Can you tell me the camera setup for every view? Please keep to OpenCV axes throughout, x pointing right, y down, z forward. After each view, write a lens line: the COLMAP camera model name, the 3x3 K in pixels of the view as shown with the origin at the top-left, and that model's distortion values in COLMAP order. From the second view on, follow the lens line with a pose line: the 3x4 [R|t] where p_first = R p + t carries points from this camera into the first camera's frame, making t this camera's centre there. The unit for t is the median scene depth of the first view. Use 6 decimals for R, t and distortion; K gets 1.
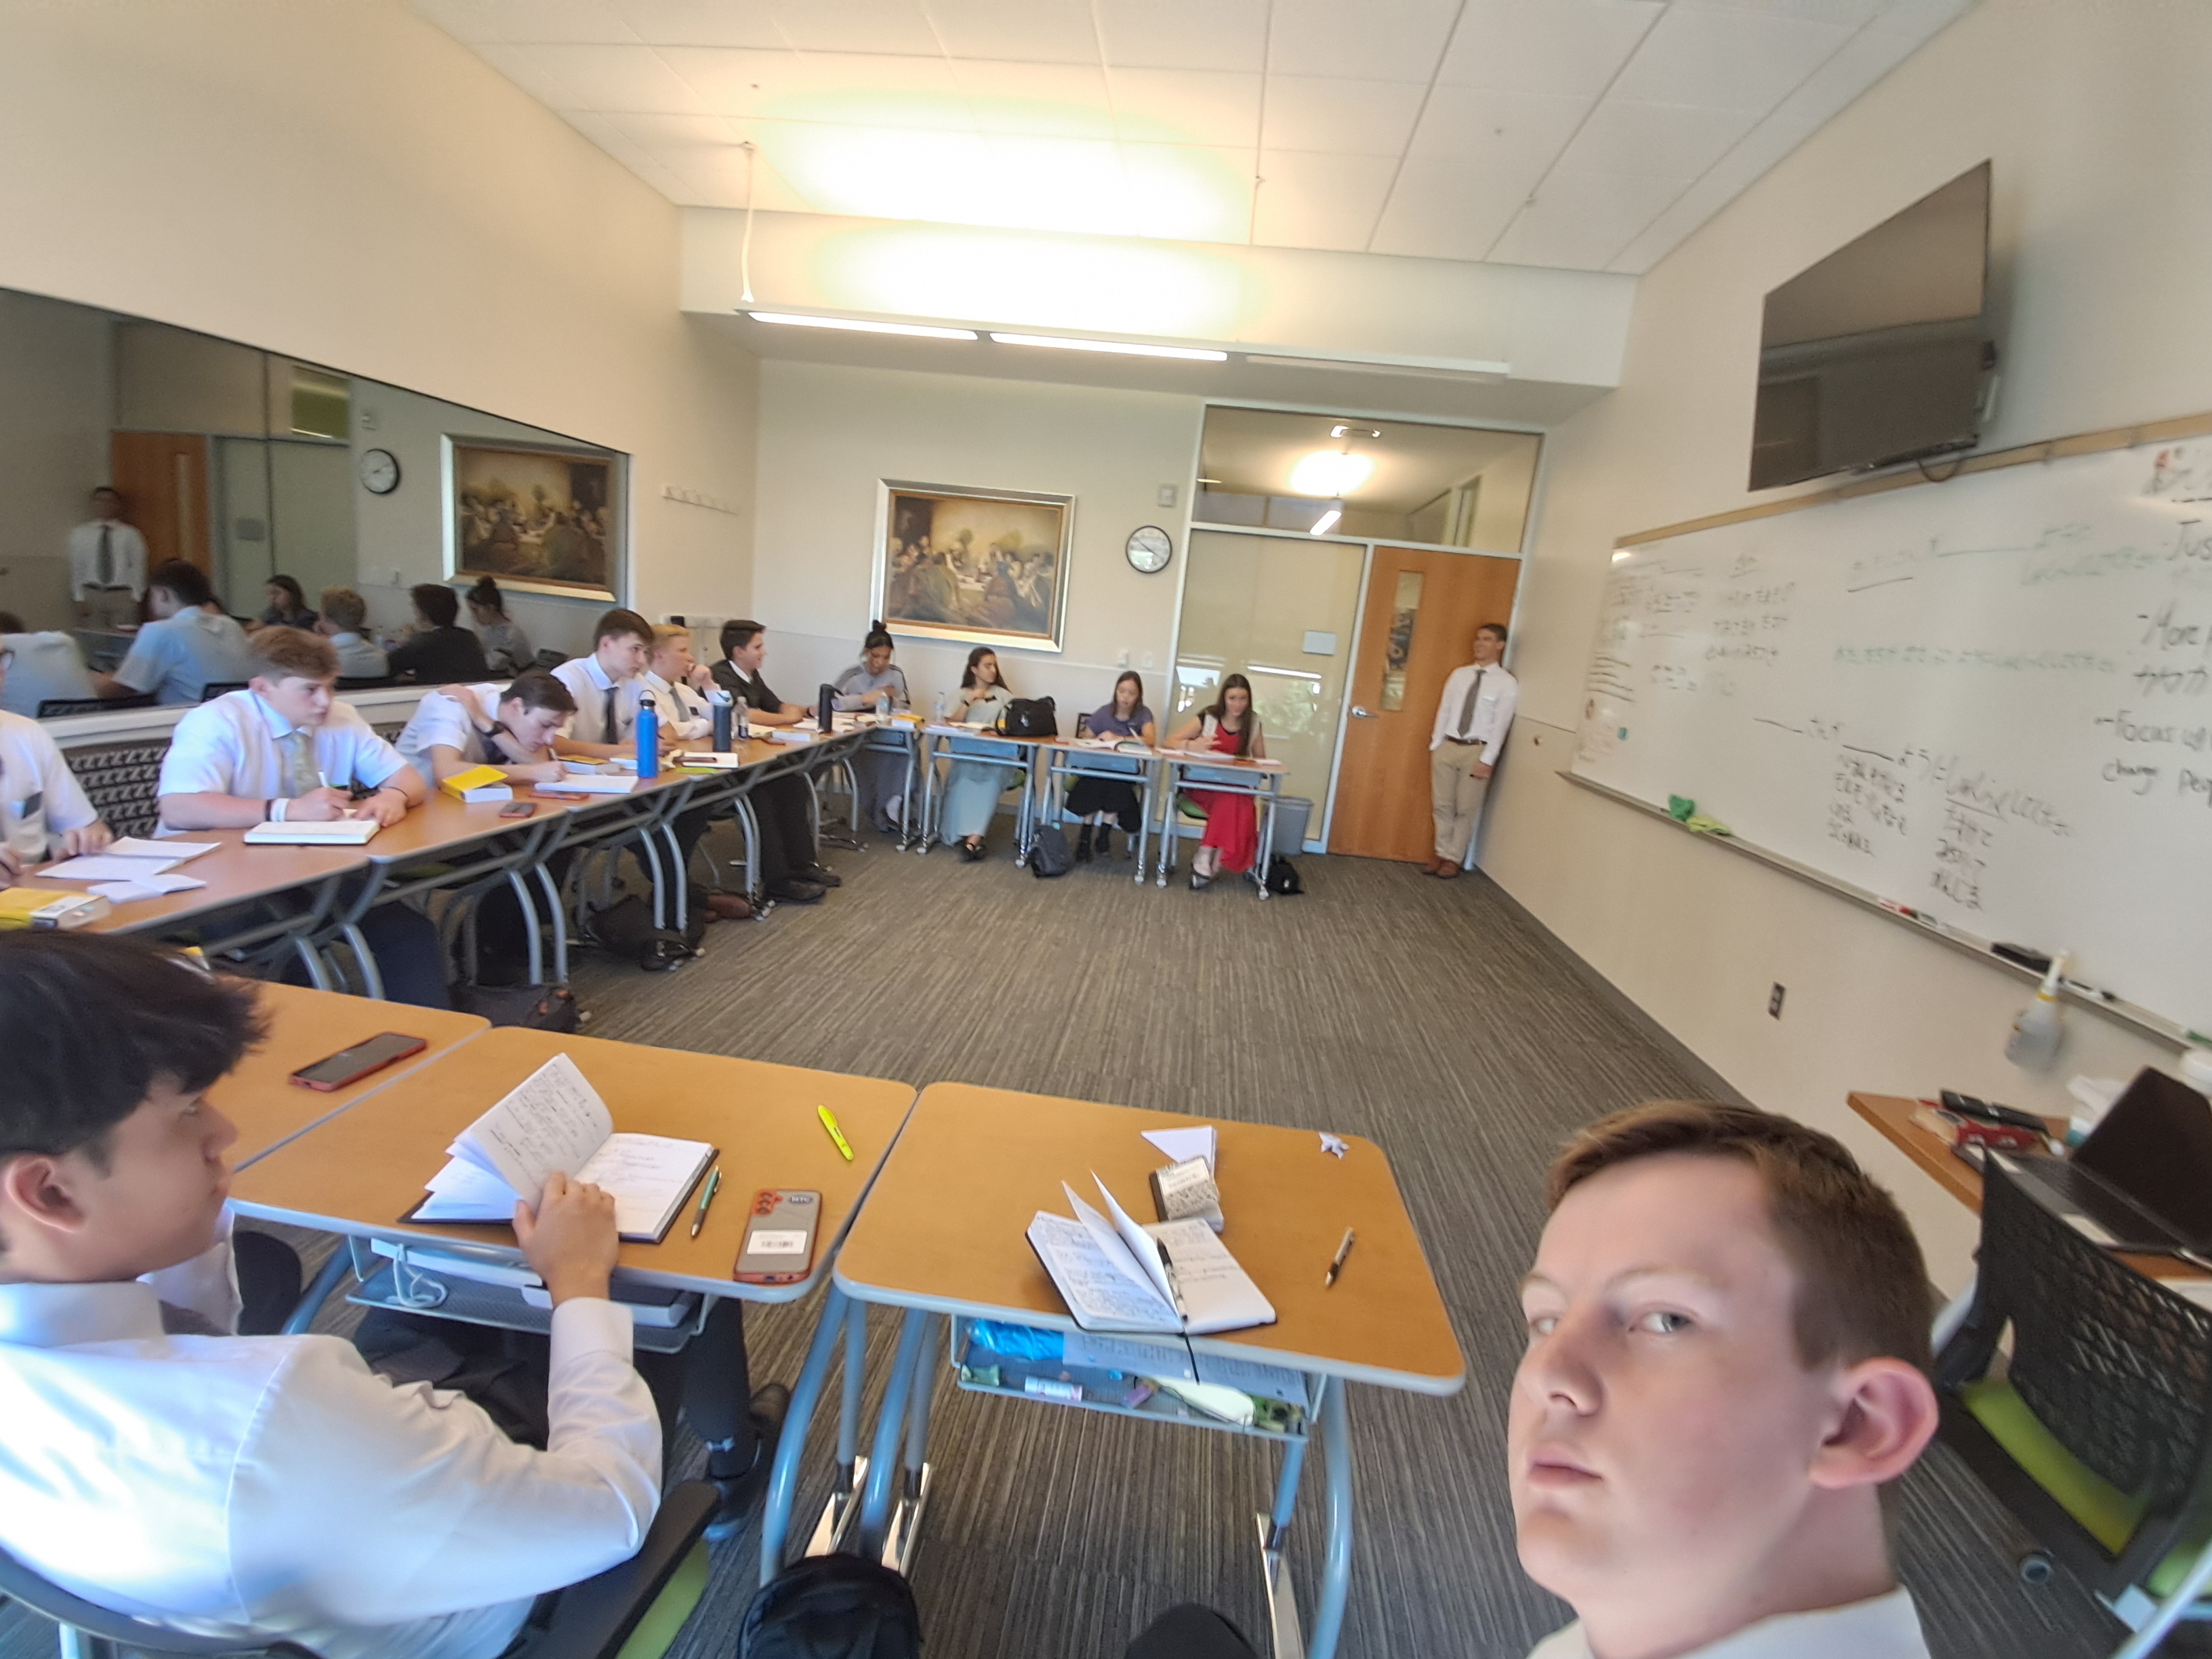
lens RADIAL K [[1048.8, 0, 1098.8], [0, 1048.8, 854.8], [0, 0, 1]] dist [-0.004114, -0.014991]
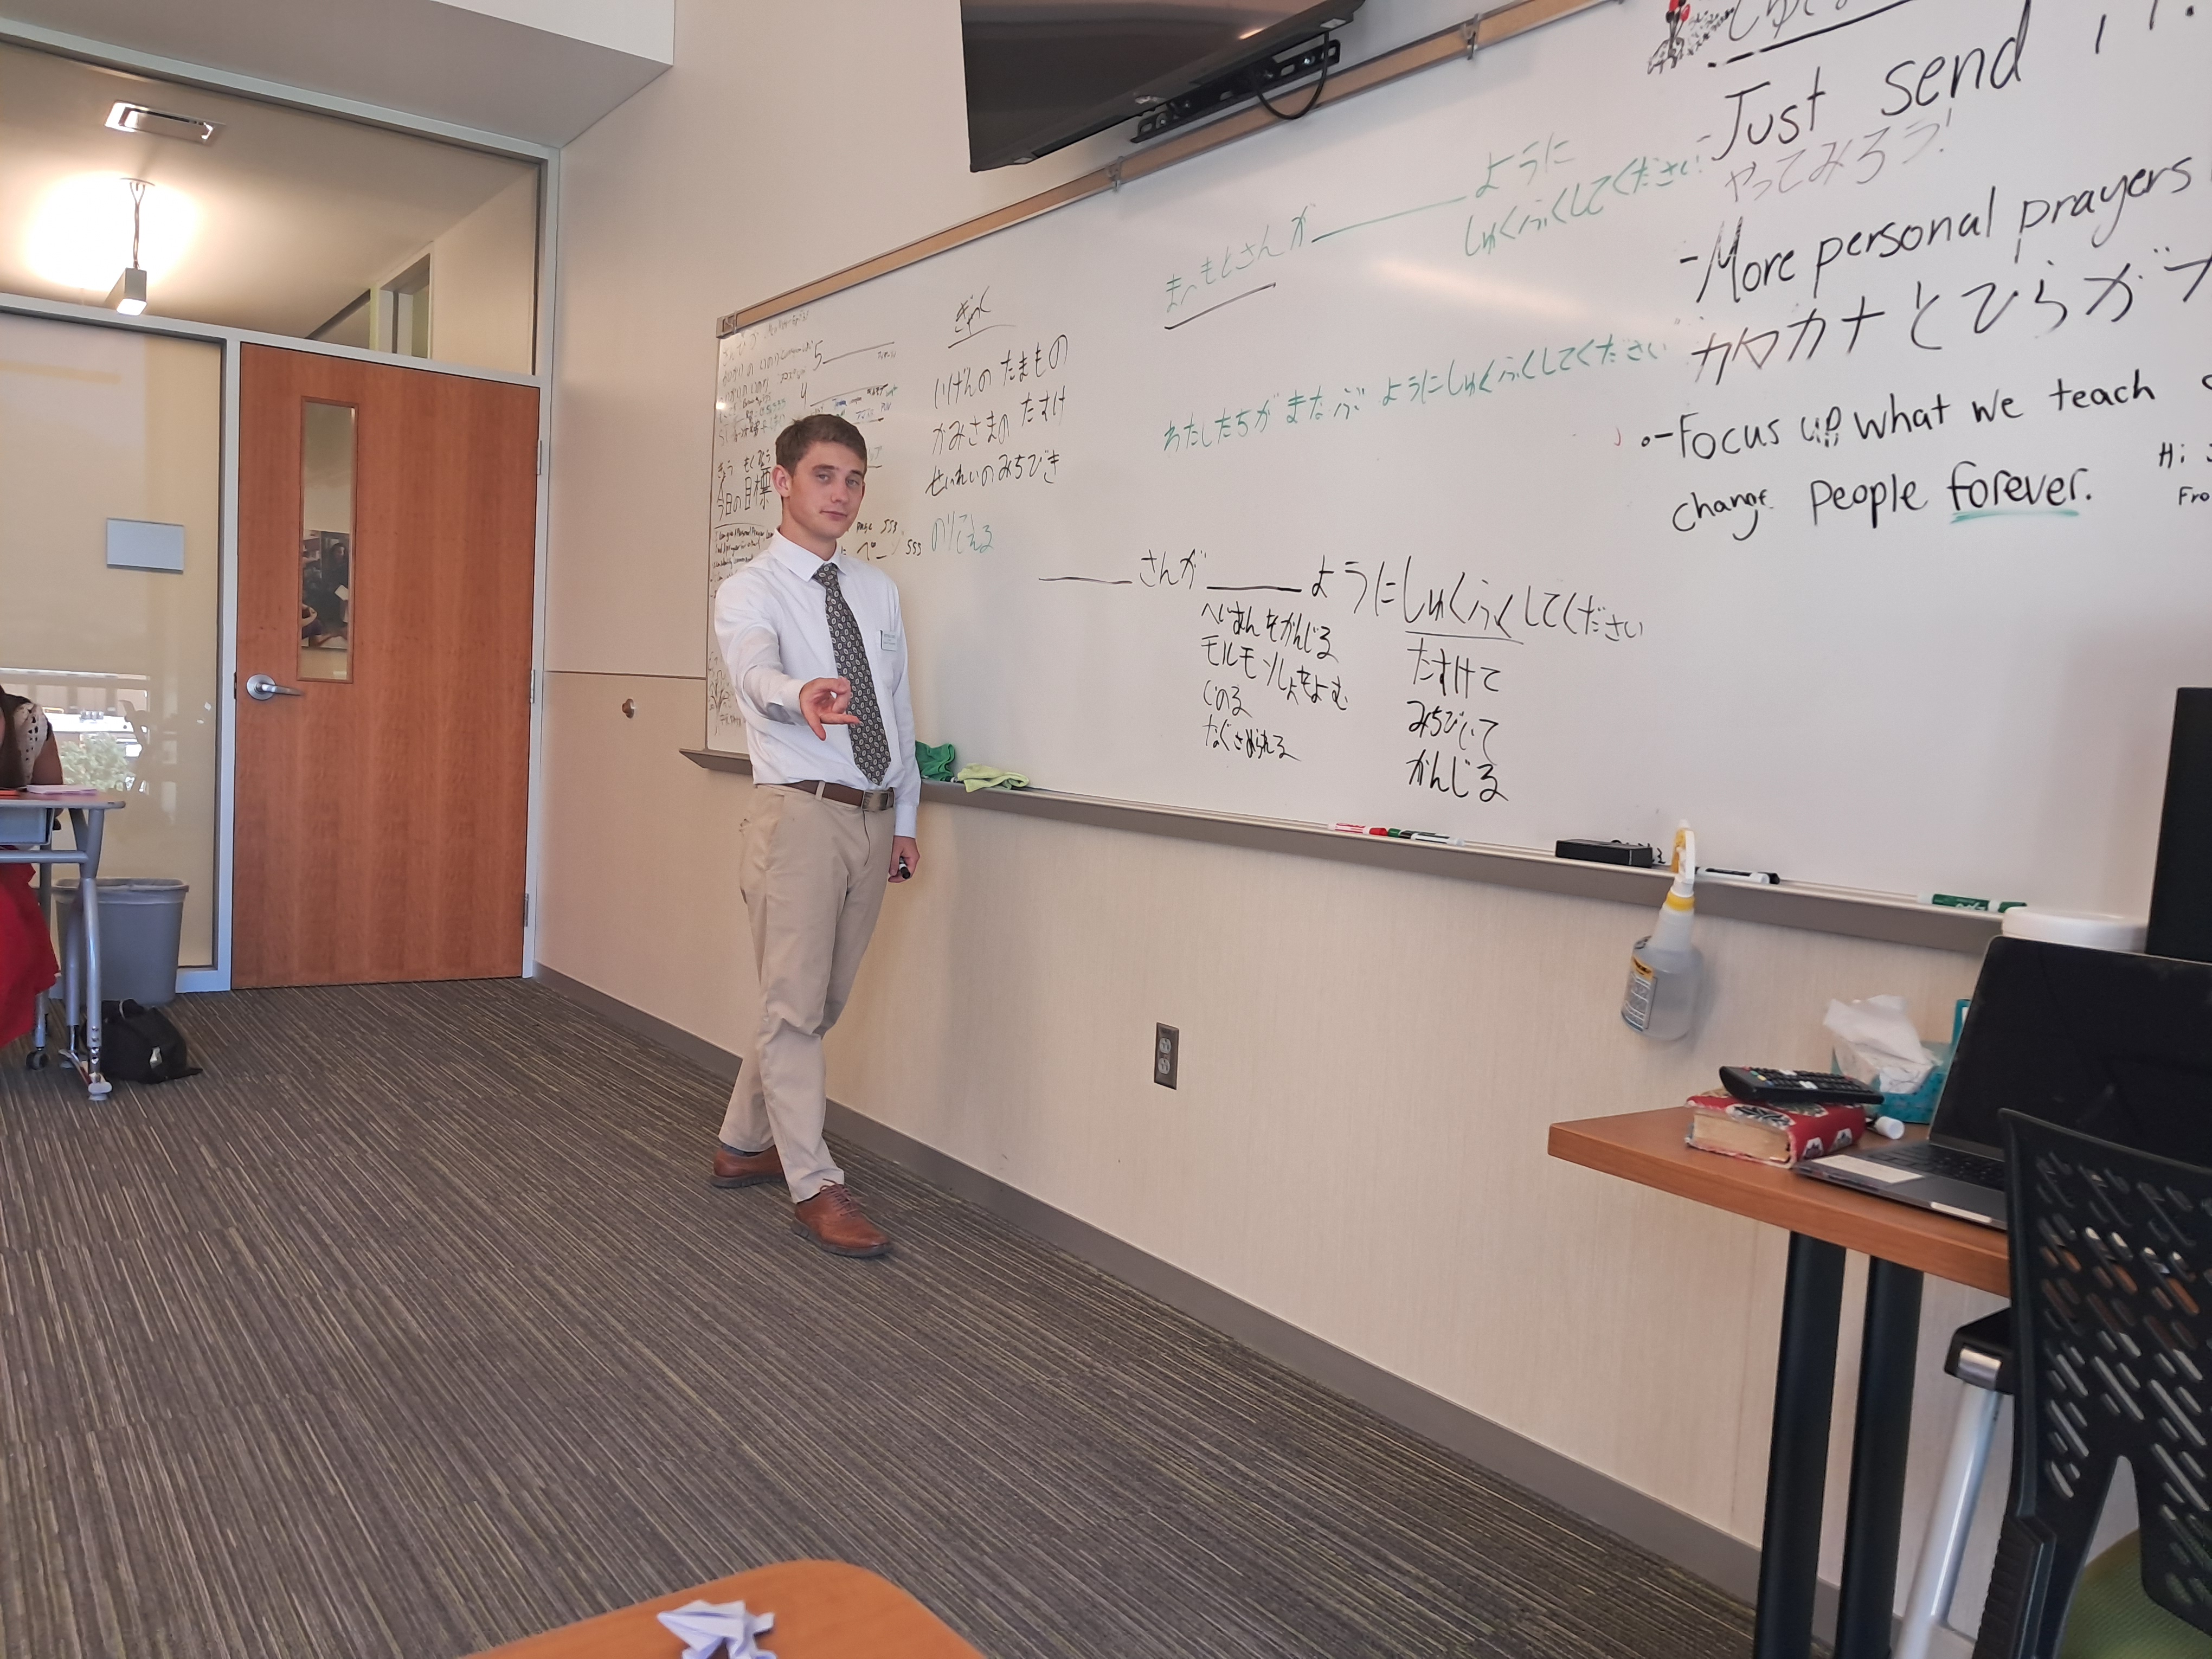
lens RADIAL K [[1780.2, 0, 1102.0], [0, 1780.2, 851.8], [0, 0, 1]] dist [0.028849, 0.001170]
pose [[0.764731, -0.113717, 0.634236, 0.016255], [0.167922, 0.985463, -0.025780, 0.034451], [-0.622085, 0.126217, 0.772709, 0.181341]]
